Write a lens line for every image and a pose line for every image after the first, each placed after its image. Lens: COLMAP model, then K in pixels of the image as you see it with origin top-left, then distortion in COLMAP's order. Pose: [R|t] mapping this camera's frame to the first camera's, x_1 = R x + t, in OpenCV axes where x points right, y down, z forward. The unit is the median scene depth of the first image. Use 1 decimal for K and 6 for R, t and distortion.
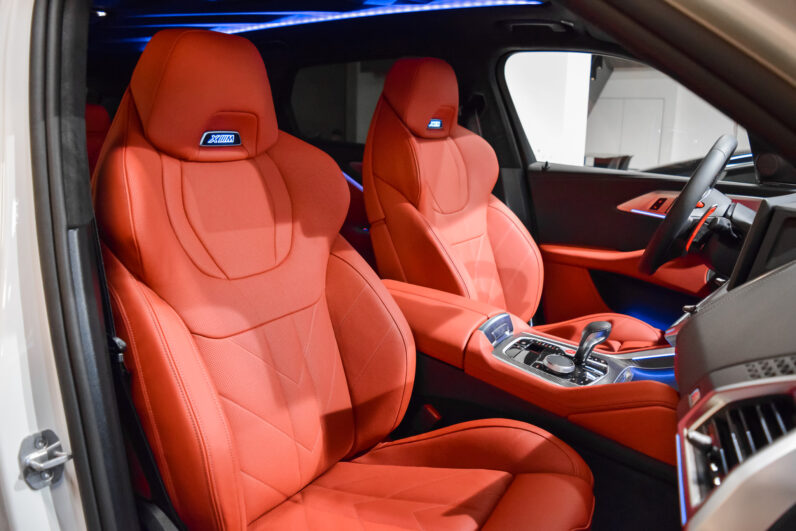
lens RADIAL K [[620.3, 0, 394.6], [0, 620.3, 261.8], [0, 0, 1]] dist [-0.111150, 0.051275]
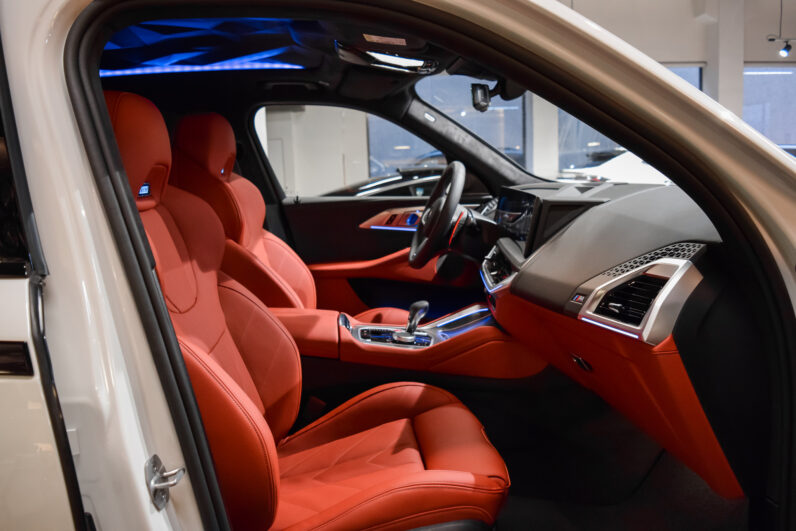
lens RADIAL K [[620.3, 0, 394.6], [0, 620.3, 261.8], [0, 0, 1]] dist [-0.111150, 0.051275]
pose [[0.808365, -0.141250, 0.571485, -0.464380], [0.180803, 0.983438, -0.012677, 0.016595], [-0.560229, 0.113574, 0.820514, -0.108184]]
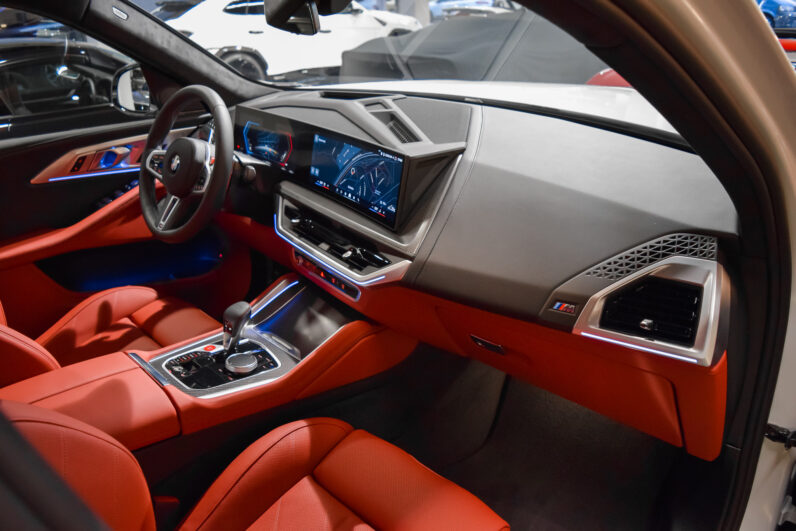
lens RADIAL K [[620.3, 0, 394.6], [0, 620.3, 261.8], [0, 0, 1]] dist [-0.111150, 0.051275]
pose [[0.237531, -0.429326, 0.871354, -0.424087], [0.243934, 0.894646, 0.374306, -0.263762], [-0.940253, 0.123644, 0.317233, 0.411321]]
